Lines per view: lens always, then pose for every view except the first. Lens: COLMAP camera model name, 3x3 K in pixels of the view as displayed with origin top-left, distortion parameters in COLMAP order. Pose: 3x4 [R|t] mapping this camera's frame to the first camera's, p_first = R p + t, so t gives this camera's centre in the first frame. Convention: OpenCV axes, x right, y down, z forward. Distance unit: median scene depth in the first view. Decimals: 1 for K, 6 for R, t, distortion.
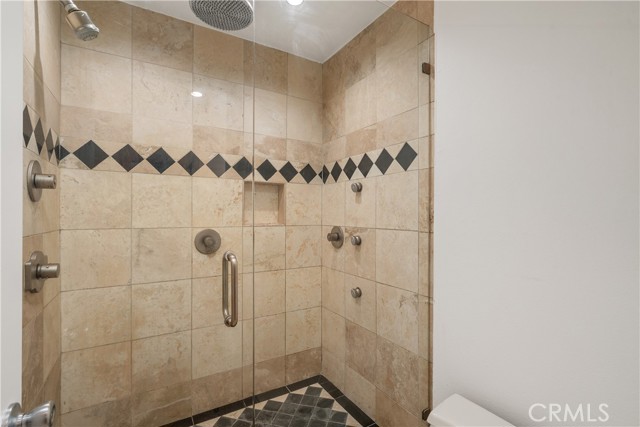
lens RADIAL K [[294.8, 0, 317.2], [0, 294.8, 212.0], [0, 0, 1]] dist [0.000077, 0.000376]
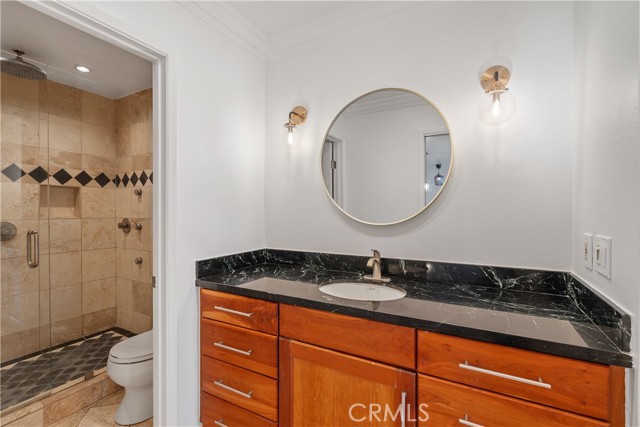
lens RADIAL K [[294.8, 0, 317.2], [0, 294.8, 212.0], [0, 0, 1]] dist [0.000077, 0.000376]
pose [[0.866662, -0.005712, 0.498862, 0.159587], [-0.000467, 0.999925, 0.012261, 0.000437], [-0.498895, -0.010859, 0.866595, -0.722556]]
